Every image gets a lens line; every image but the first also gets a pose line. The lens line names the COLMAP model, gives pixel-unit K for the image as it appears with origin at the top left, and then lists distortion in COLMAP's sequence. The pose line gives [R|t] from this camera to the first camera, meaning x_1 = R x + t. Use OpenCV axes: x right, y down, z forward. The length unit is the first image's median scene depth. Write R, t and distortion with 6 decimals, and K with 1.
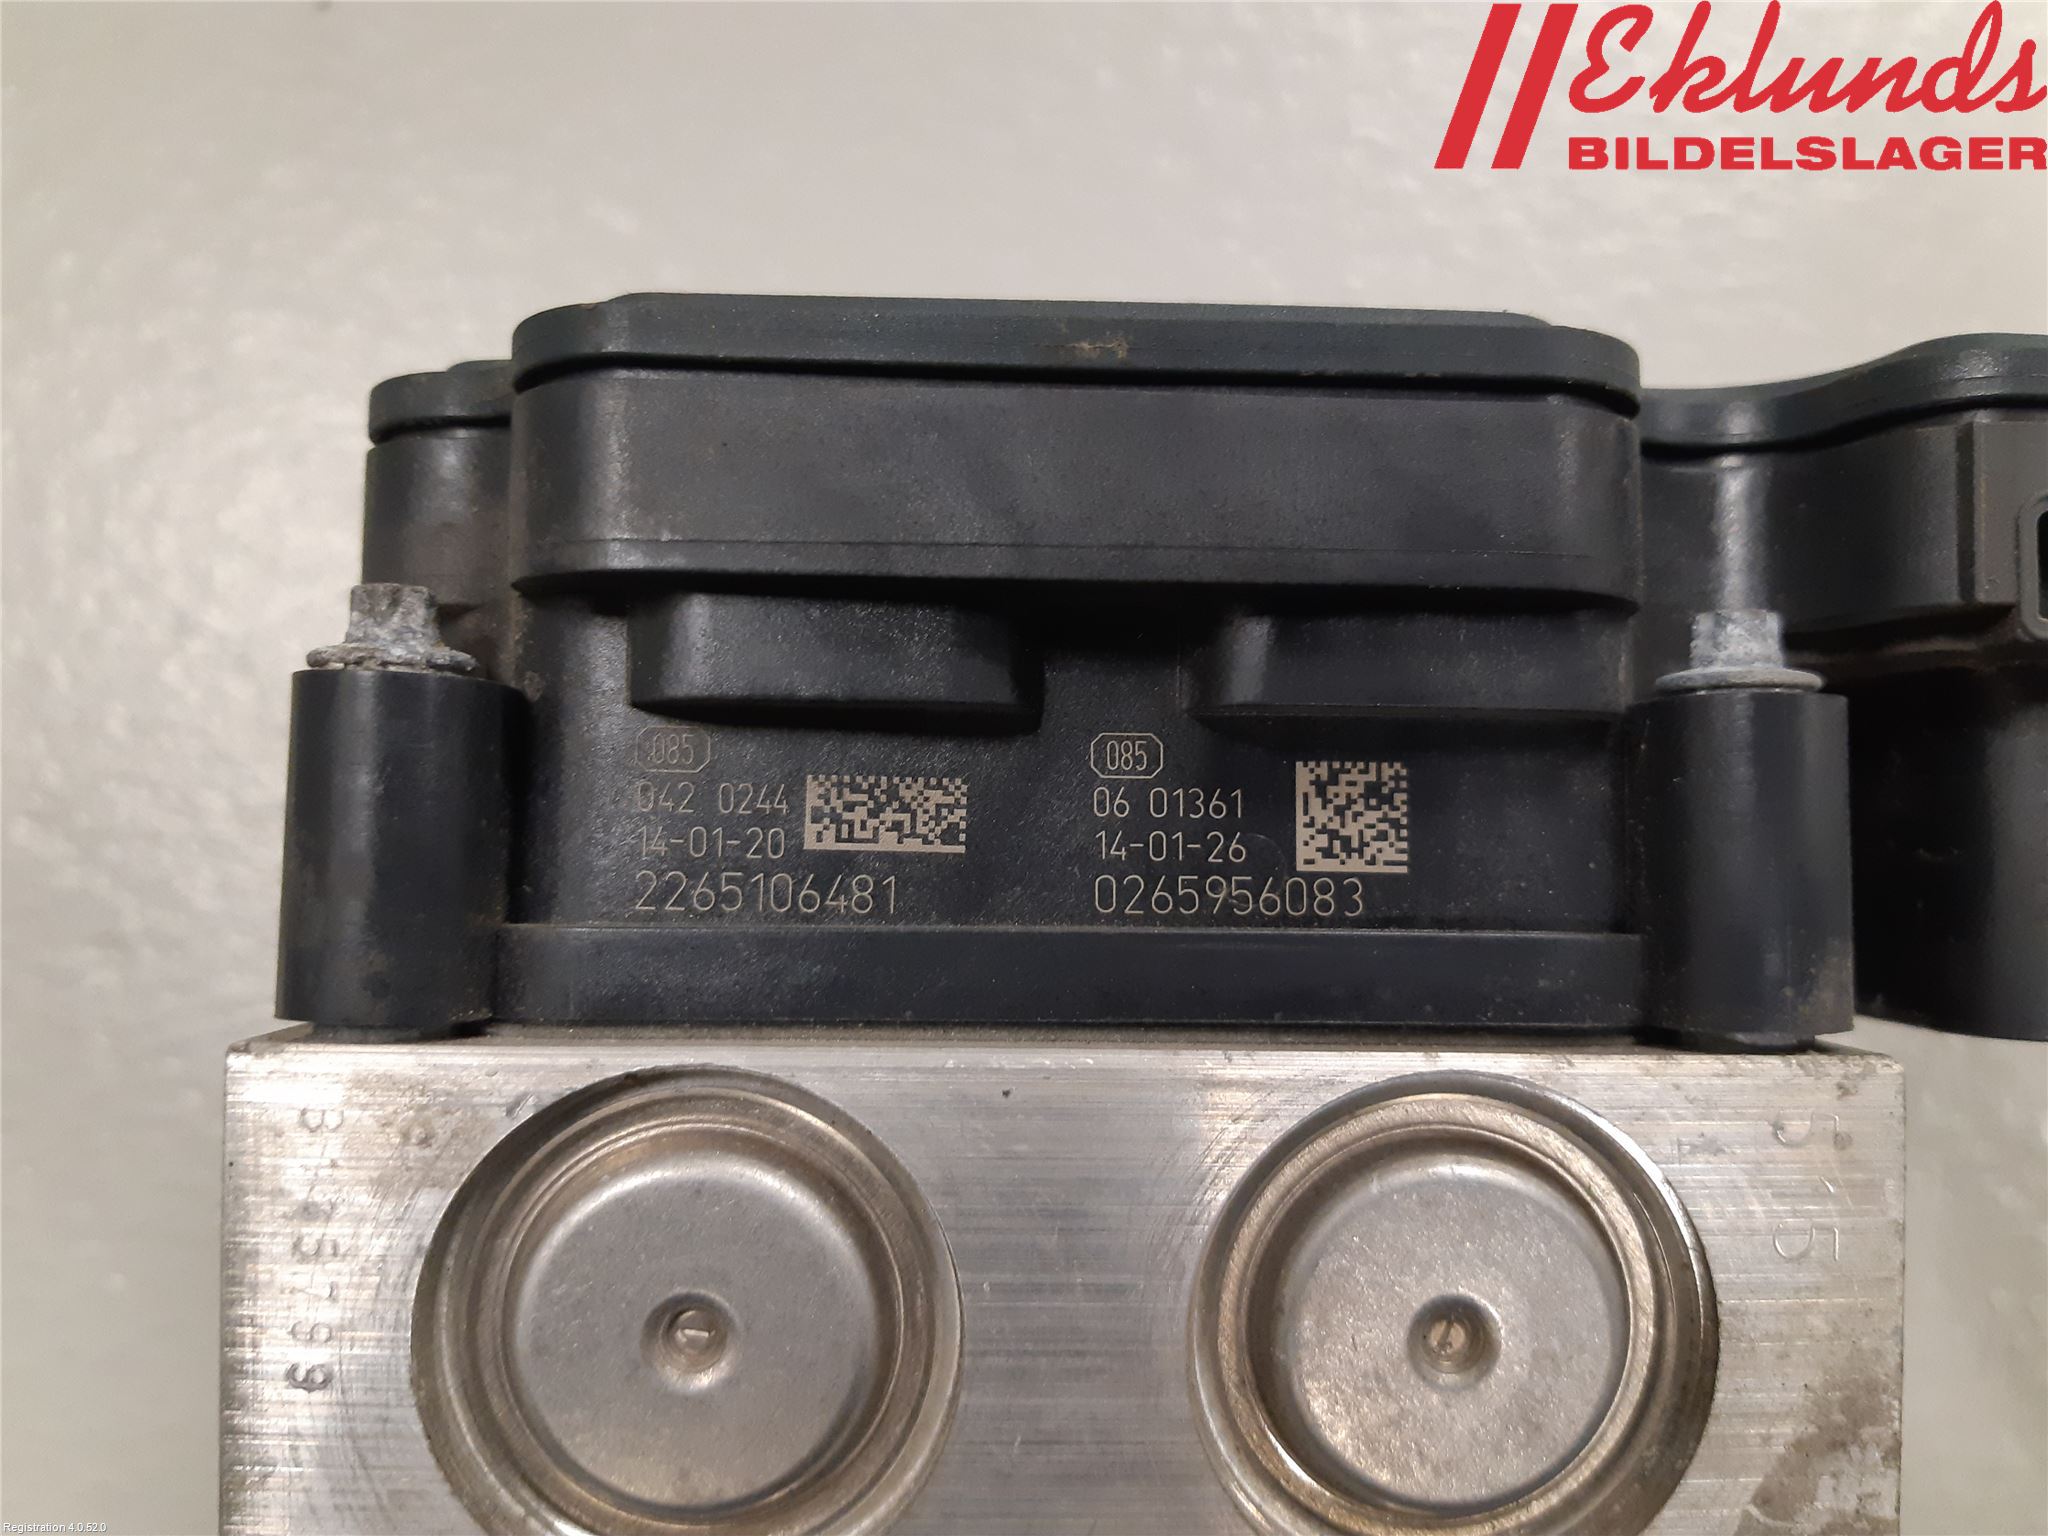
lens RADIAL K [[1754.2, 0, 1024.0], [0, 1754.2, 768.0], [0, 0, 1]] dist [0.007166, -0.184102]
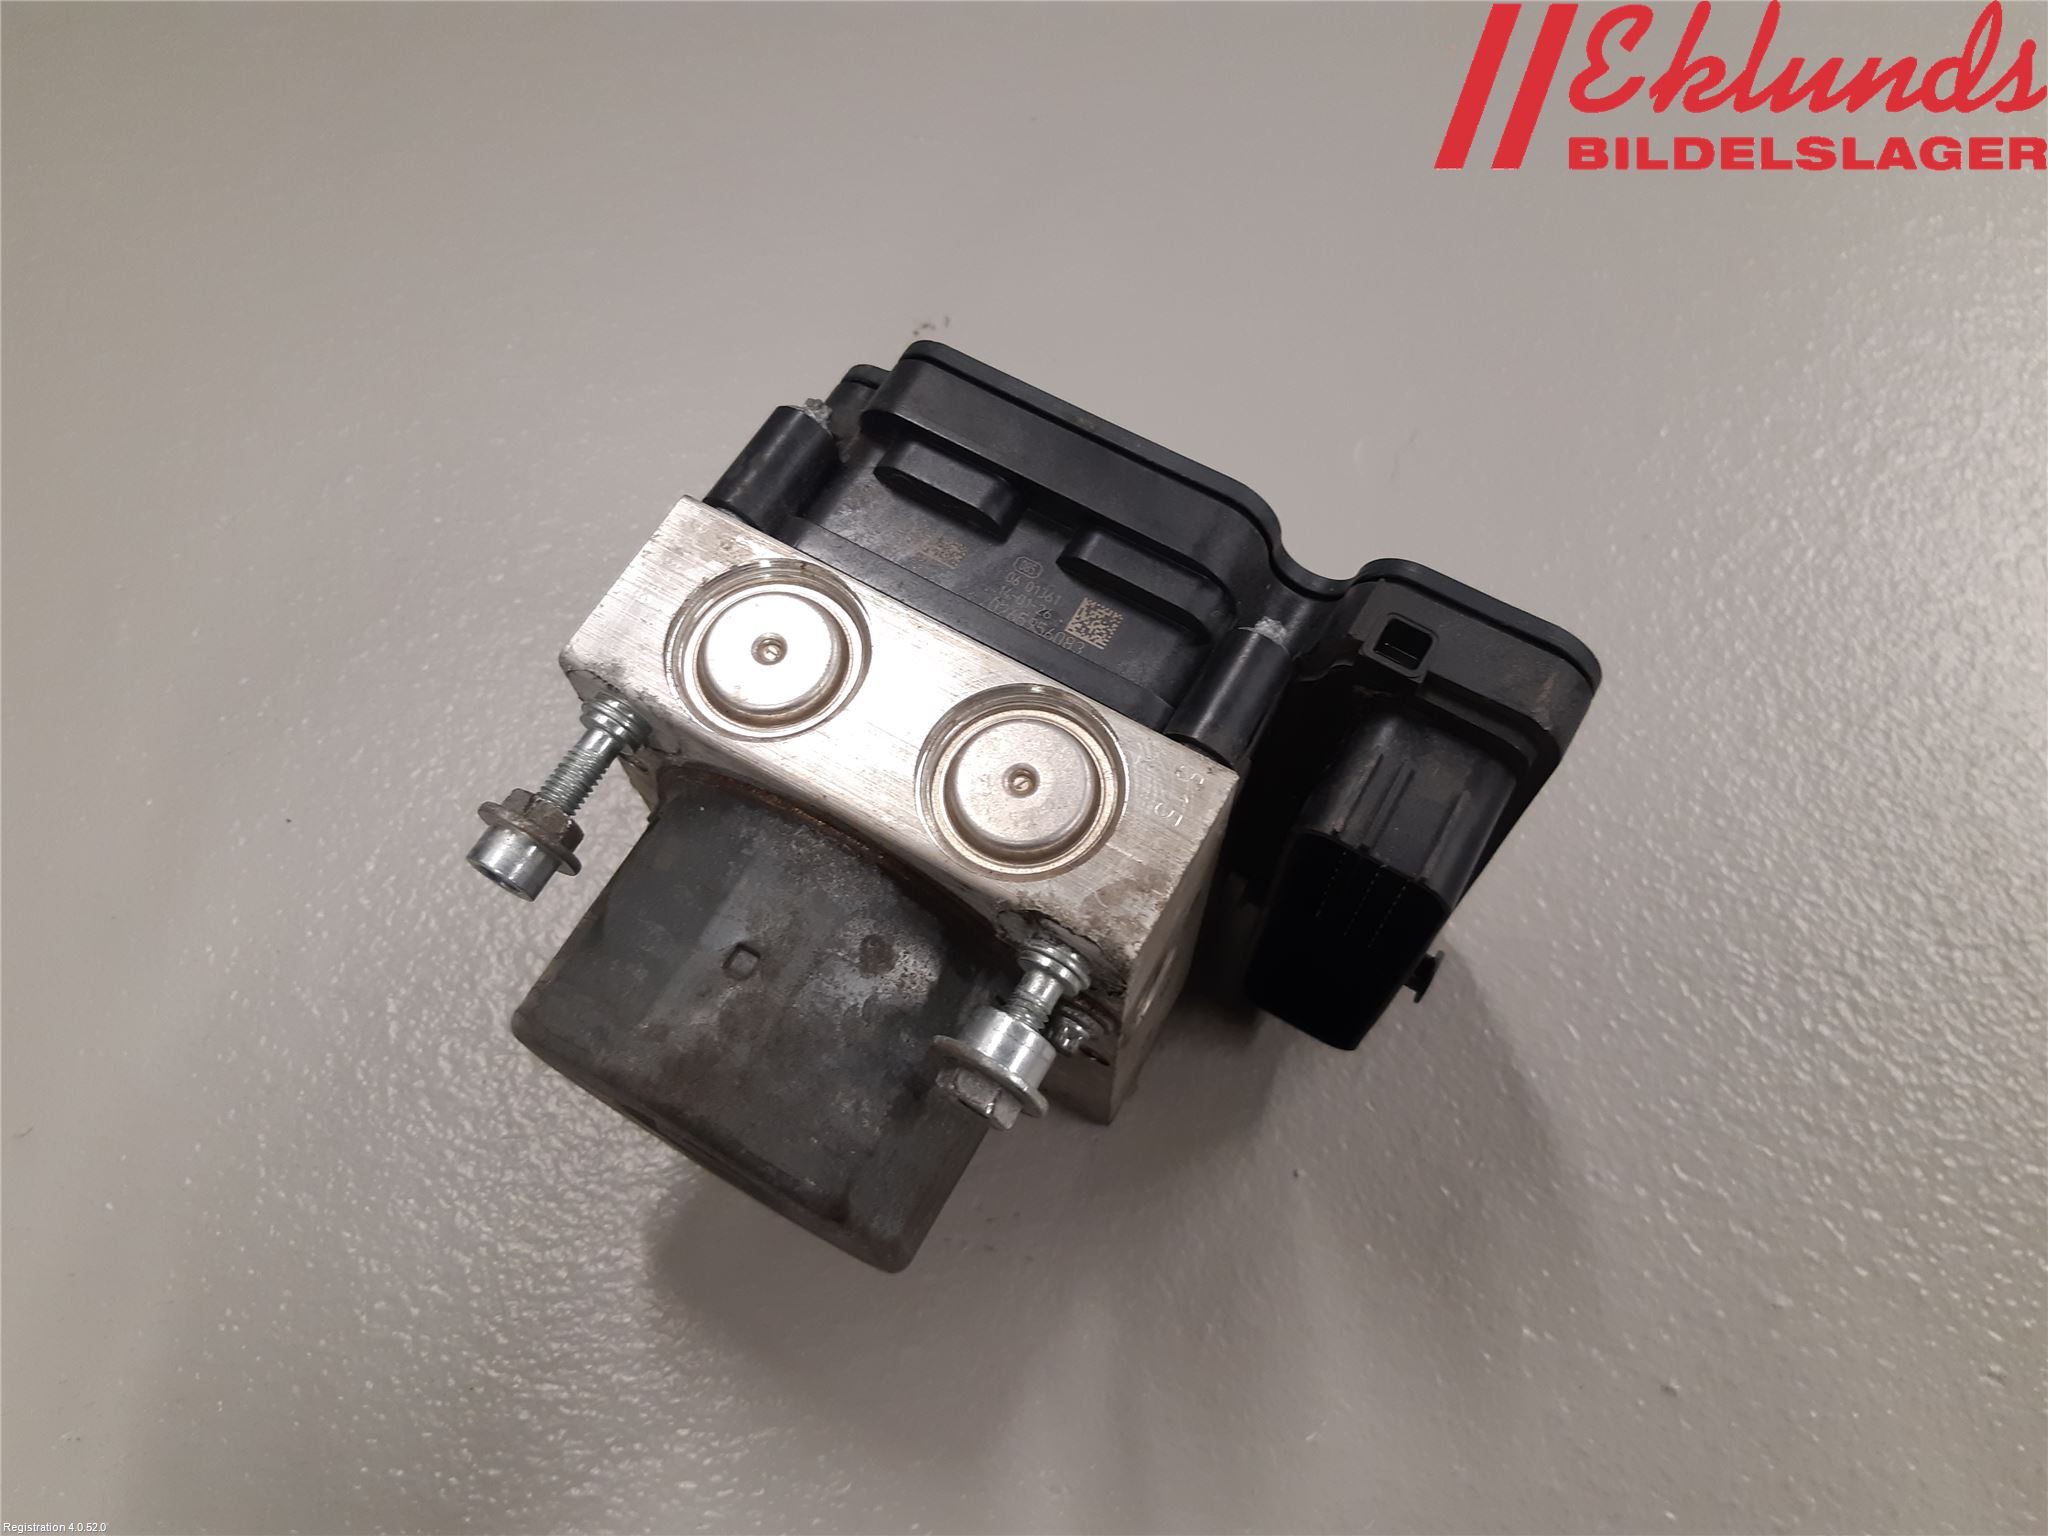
lens RADIAL K [[1754.2, 0, 1024.0], [0, 1754.2, 768.0], [0, 0, 1]] dist [0.007166, -0.184102]
pose [[0.867459, 0.433314, -0.244445, 0.832459], [-0.493826, 0.809608, -0.317287, 1.080341], [0.060420, 0.395947, 0.916284, -1.275898]]
